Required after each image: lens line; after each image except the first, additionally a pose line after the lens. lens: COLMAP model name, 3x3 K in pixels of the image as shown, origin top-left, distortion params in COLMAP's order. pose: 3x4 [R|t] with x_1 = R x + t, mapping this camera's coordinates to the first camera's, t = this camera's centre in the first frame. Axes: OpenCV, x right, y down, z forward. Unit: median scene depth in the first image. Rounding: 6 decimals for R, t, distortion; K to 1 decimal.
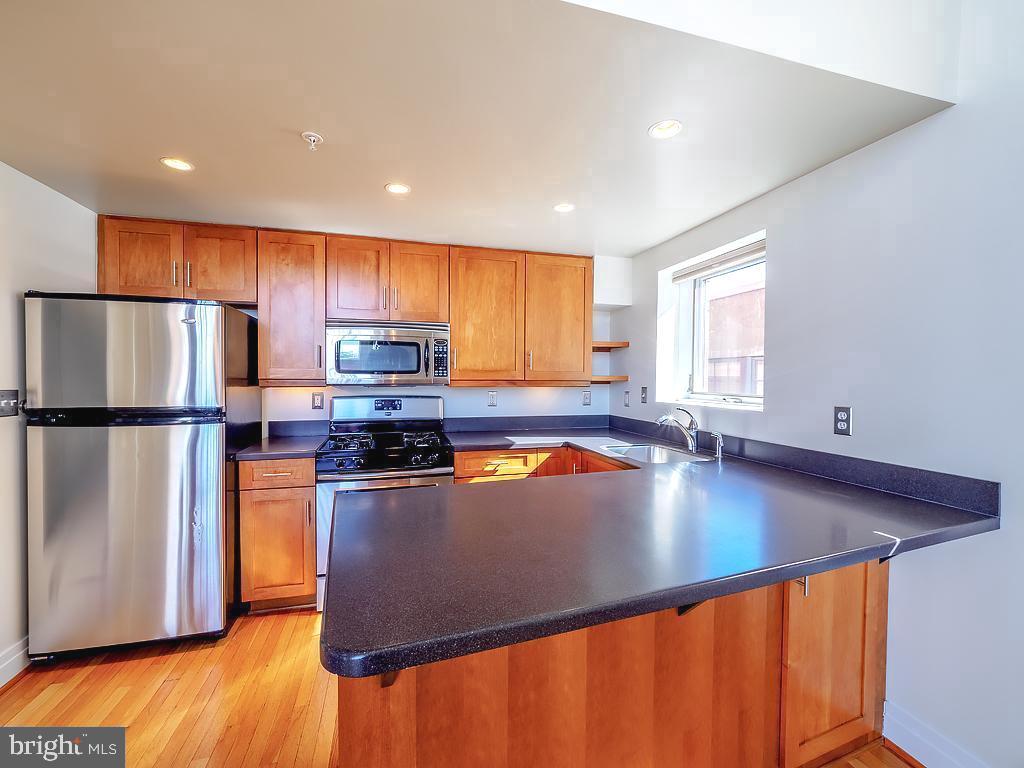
lens RADIAL K [[441.7, 0, 511.9], [0, 441.7, 382.9], [0, 0, 1]] dist [-0.012955, 0.005700]
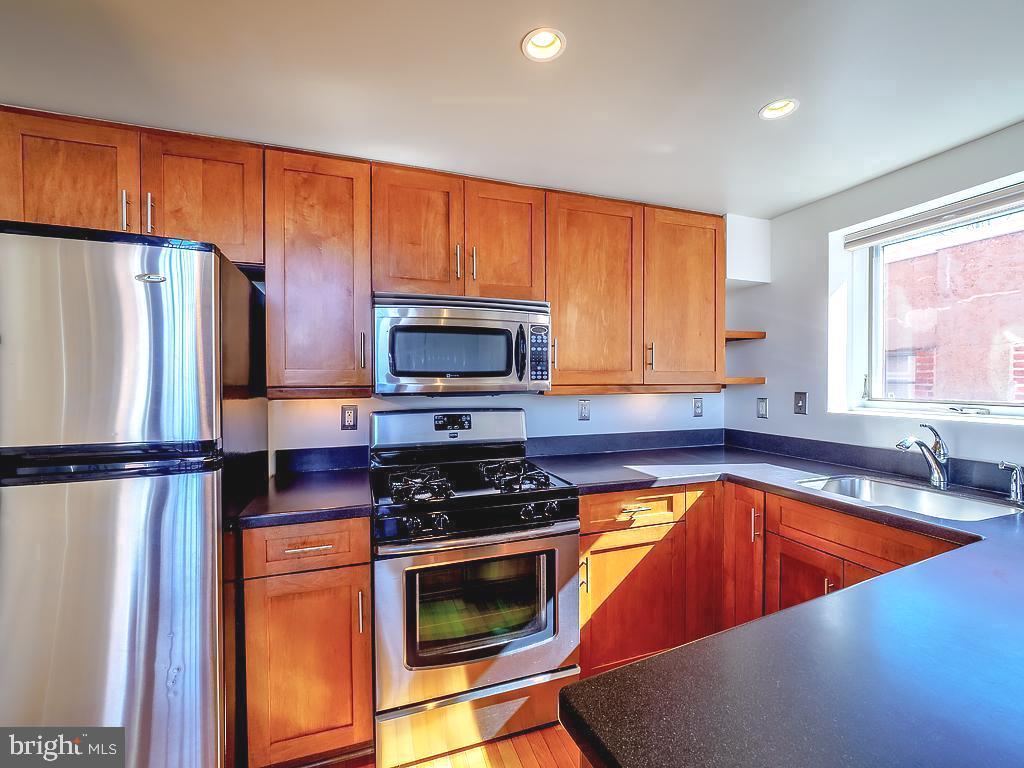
lens RADIAL K [[441.7, 0, 514.9], [0, 441.7, 384.1], [0, 0, 1]] dist [-0.012955, 0.005700]
pose [[0.998550, -0.009448, 0.052997, -0.246353], [0.009712, 0.999942, -0.004730, -0.006025], [-0.052949, 0.005238, 0.998583, 0.341308]]
